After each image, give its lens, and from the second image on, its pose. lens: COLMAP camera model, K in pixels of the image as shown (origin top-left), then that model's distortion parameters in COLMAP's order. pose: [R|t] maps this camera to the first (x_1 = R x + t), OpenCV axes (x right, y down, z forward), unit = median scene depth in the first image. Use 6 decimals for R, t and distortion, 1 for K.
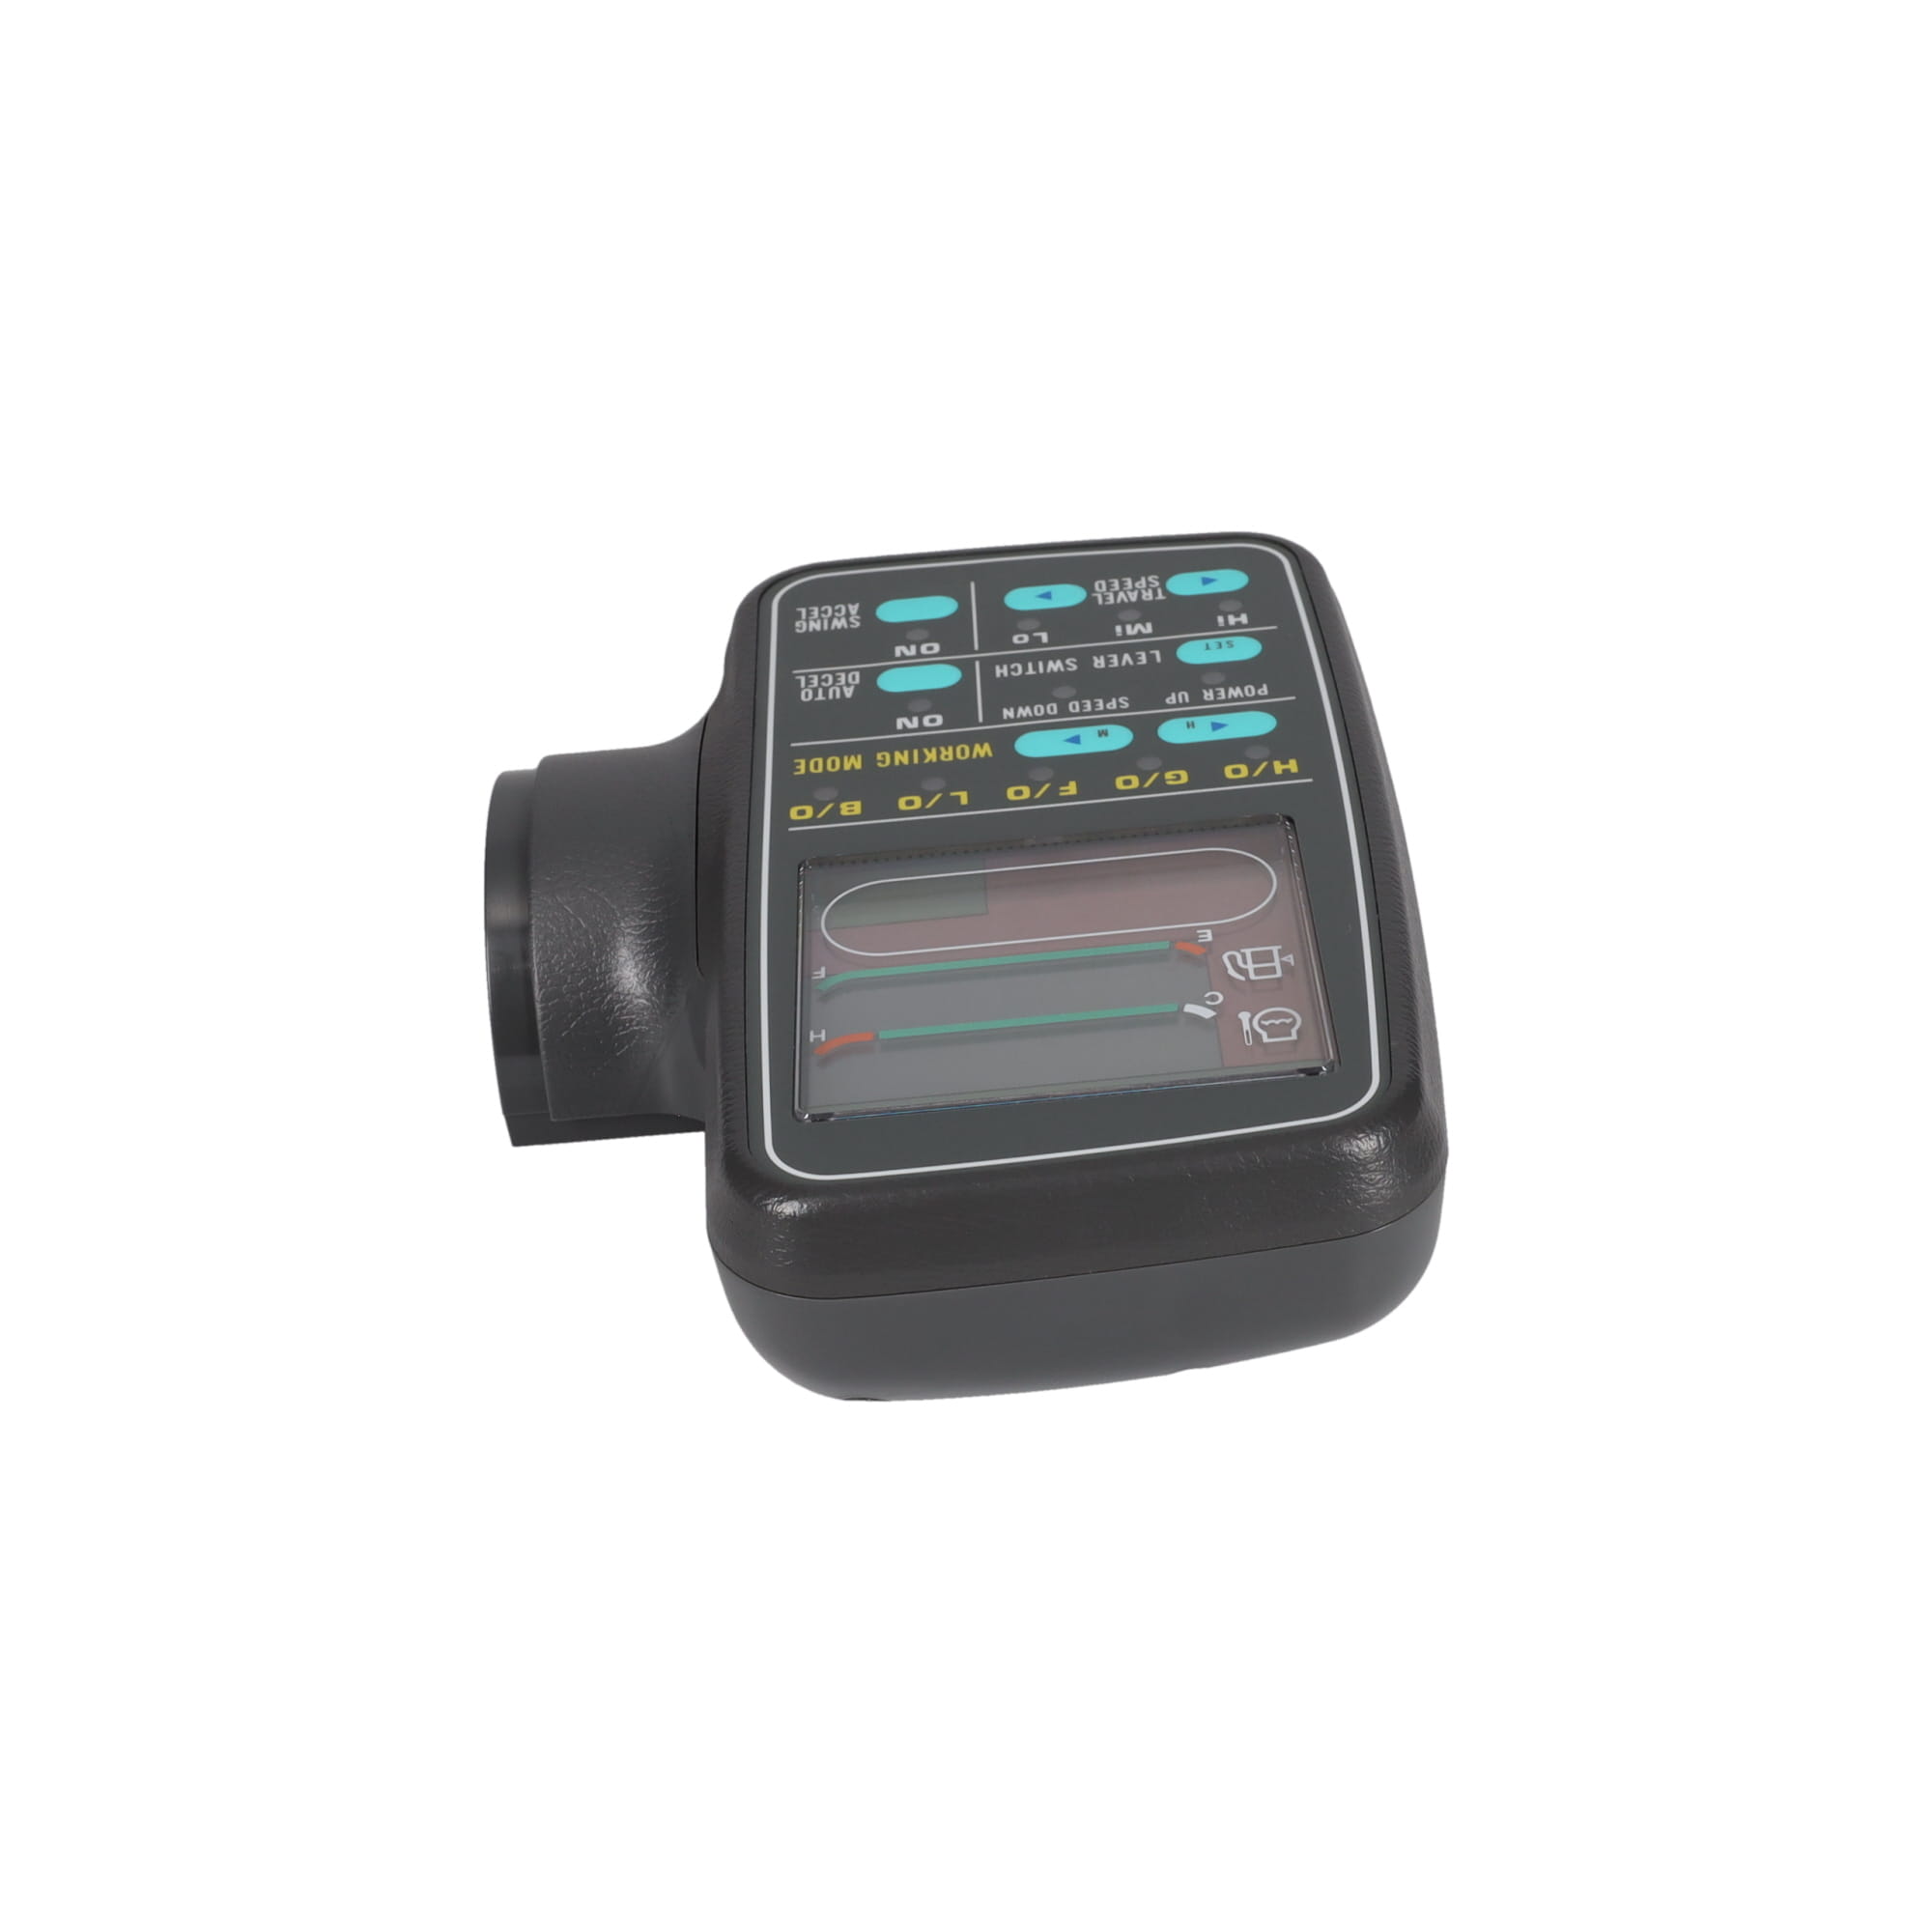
lens RADIAL K [[3424.6, 0, 990.9], [0, 3424.6, 965.3], [0, 0, 1]] dist [0.006626, -0.004498]
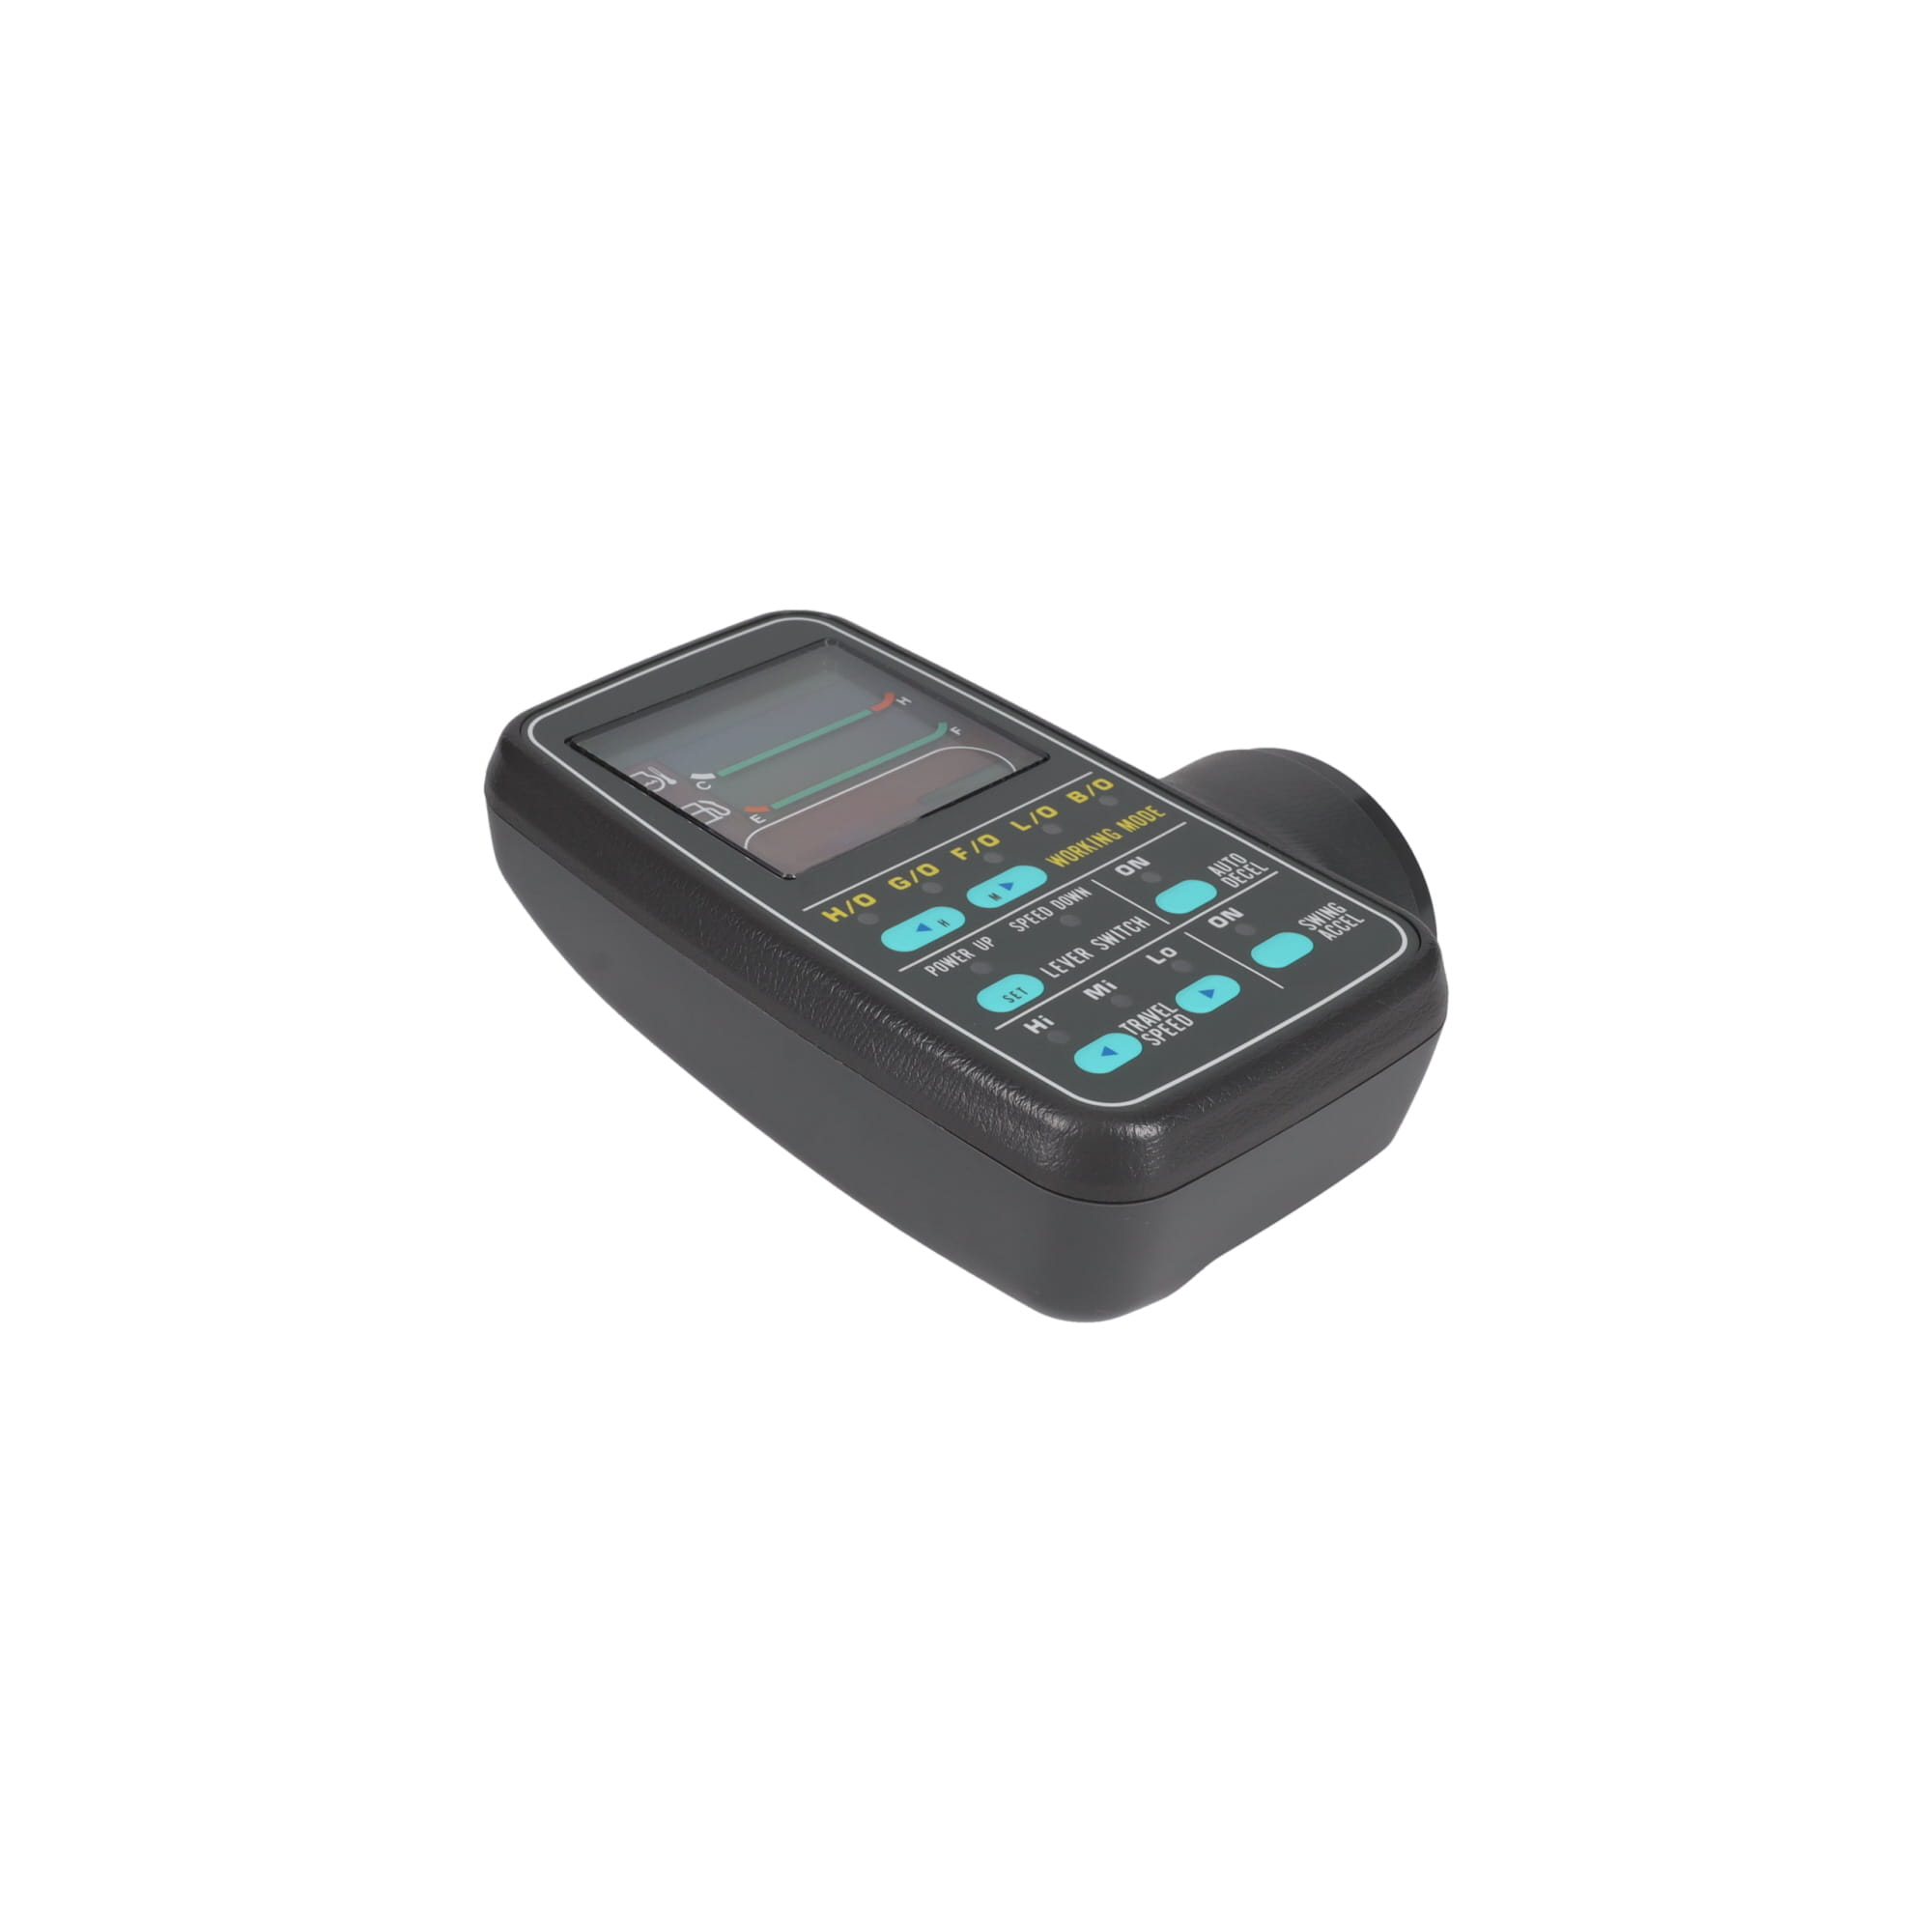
lens RADIAL K [[2662.9, 0, 990.2], [0, 2662.9, 967.0], [0, 0, 1]] dist [0.019063, -0.006734]
pose [[-0.709900, 0.416673, -0.567825, 0.558446], [-0.429774, 0.382440, 0.817945, -0.798950], [0.557975, 0.824696, -0.092419, 1.090384]]
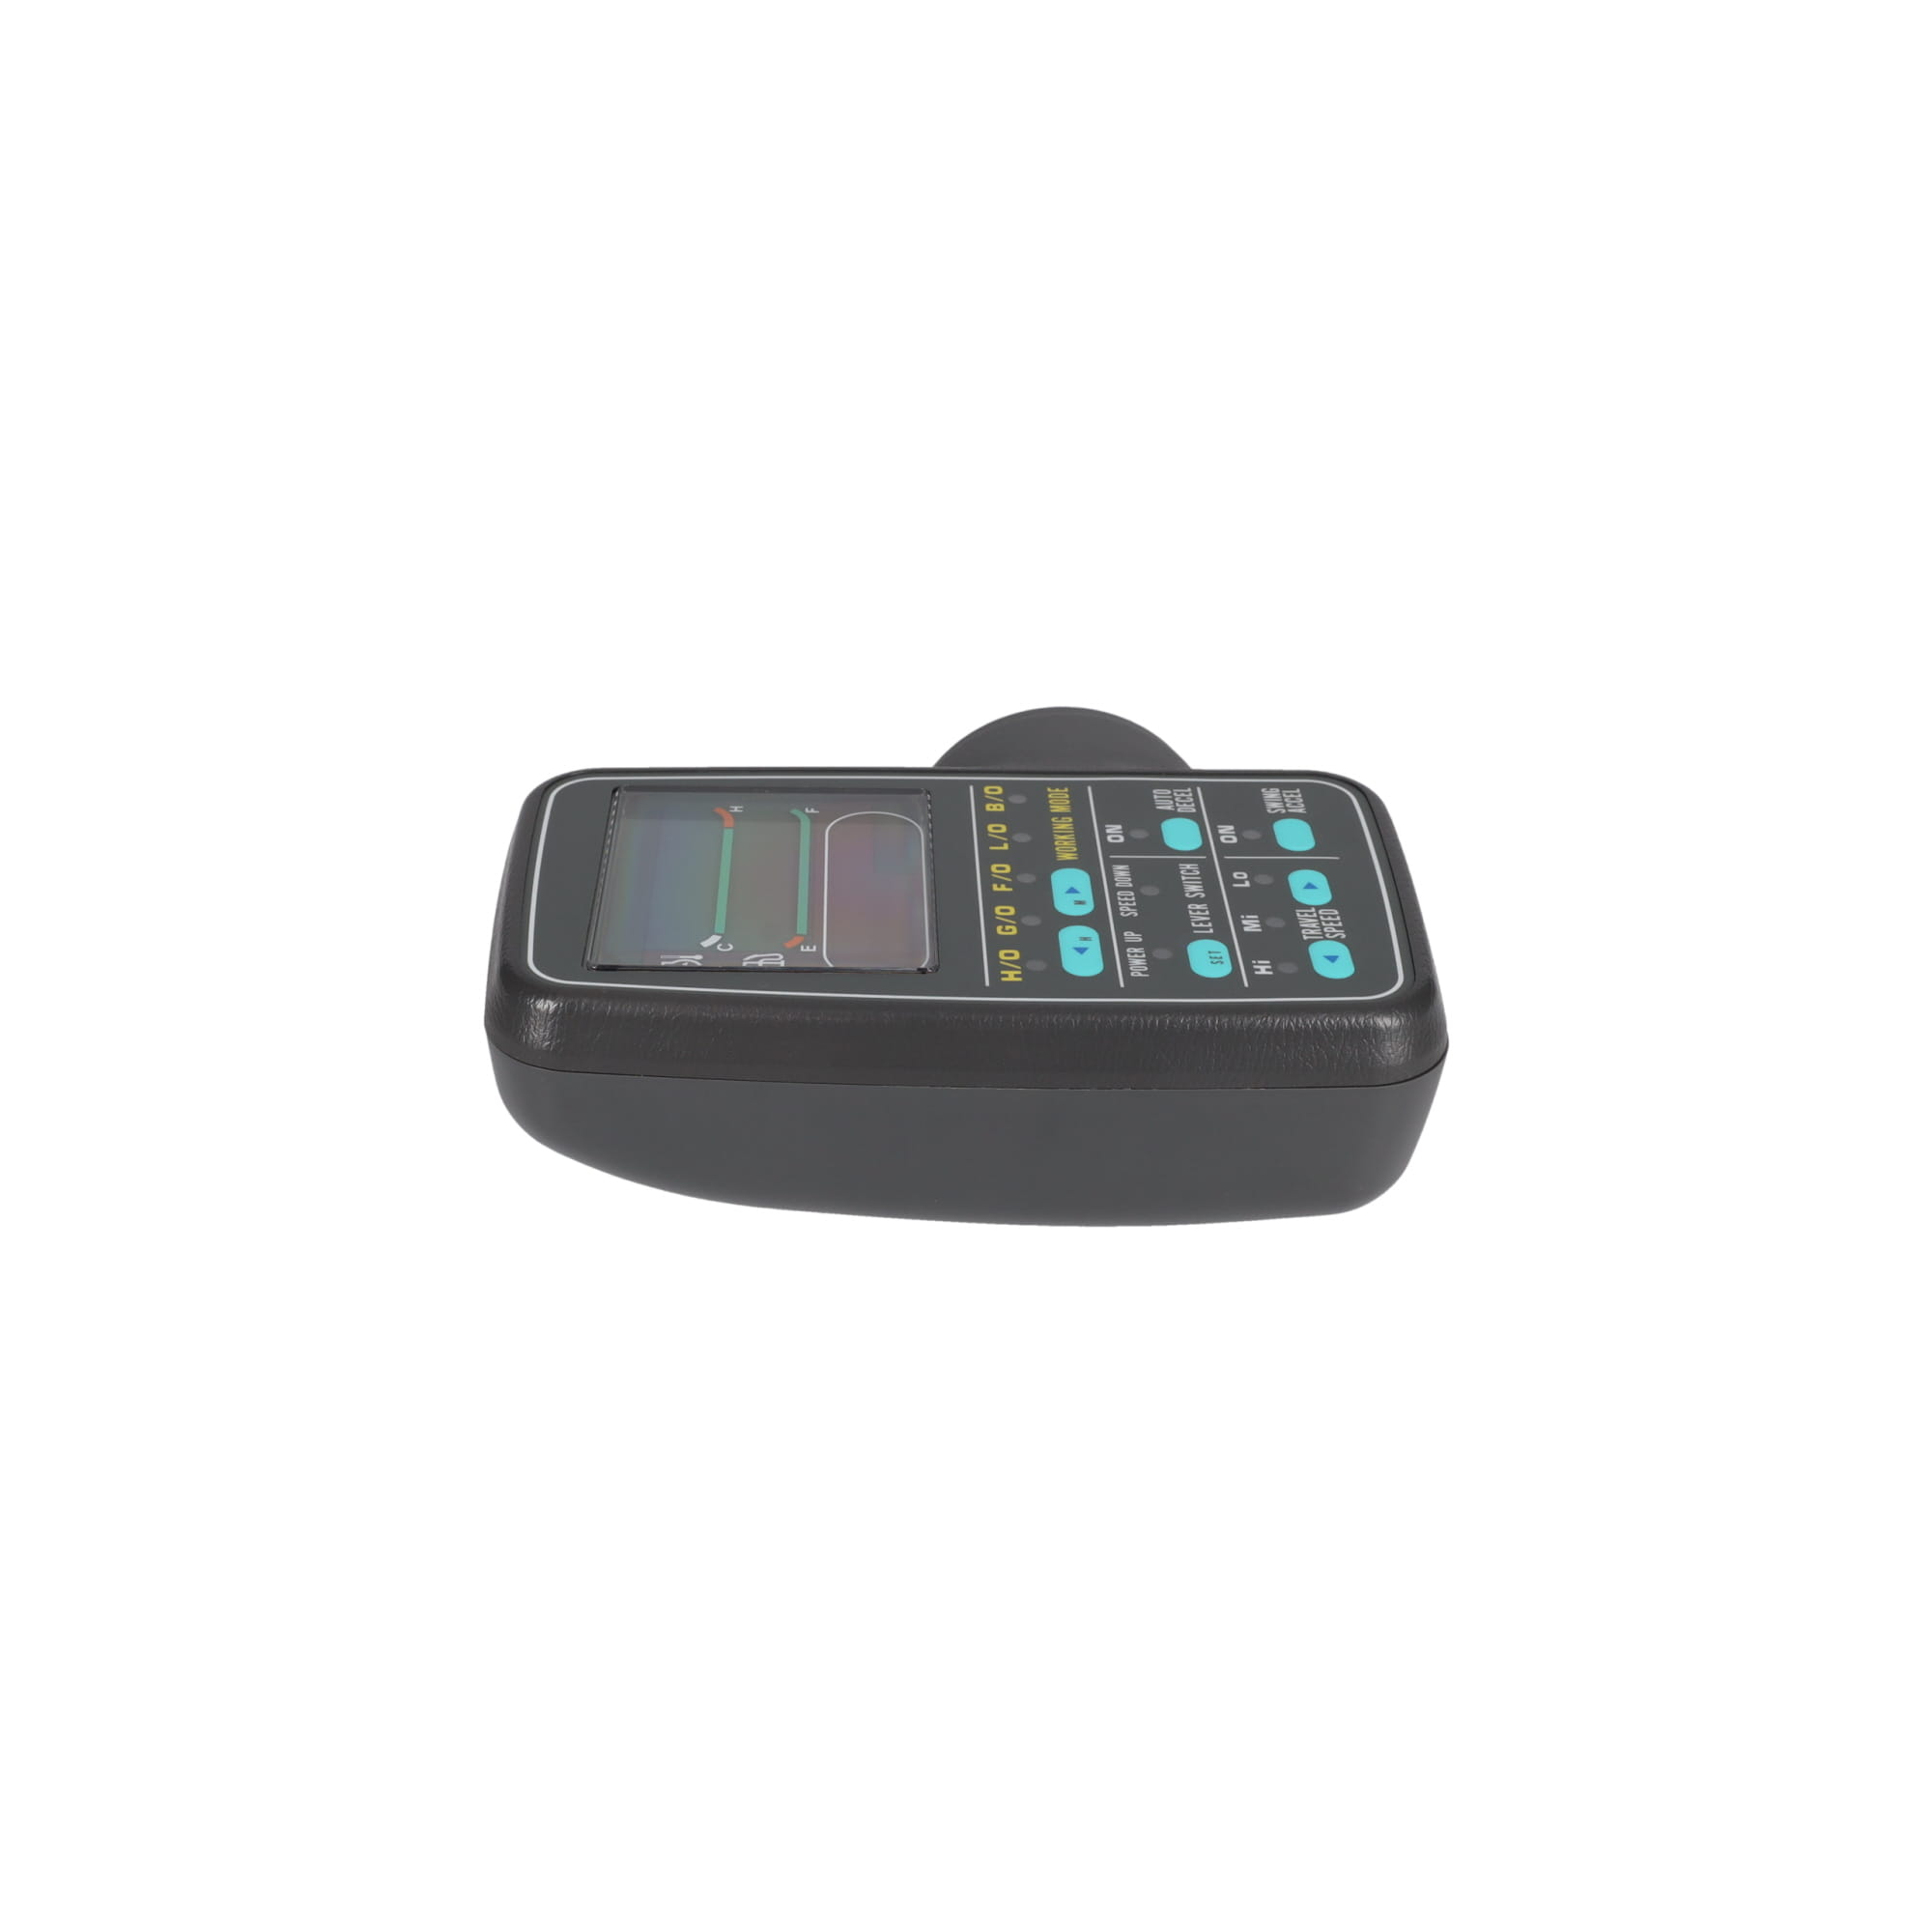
lens RADIAL K [[2662.9, 0, 990.2], [0, 2662.9, 967.0], [0, 0, 1]] dist [0.019063, -0.006734]
pose [[0.005197, 0.587683, -0.809075, 0.808581], [-0.602649, 0.647491, 0.466443, -0.472839], [0.797990, 0.485164, 0.357531, 0.636257]]
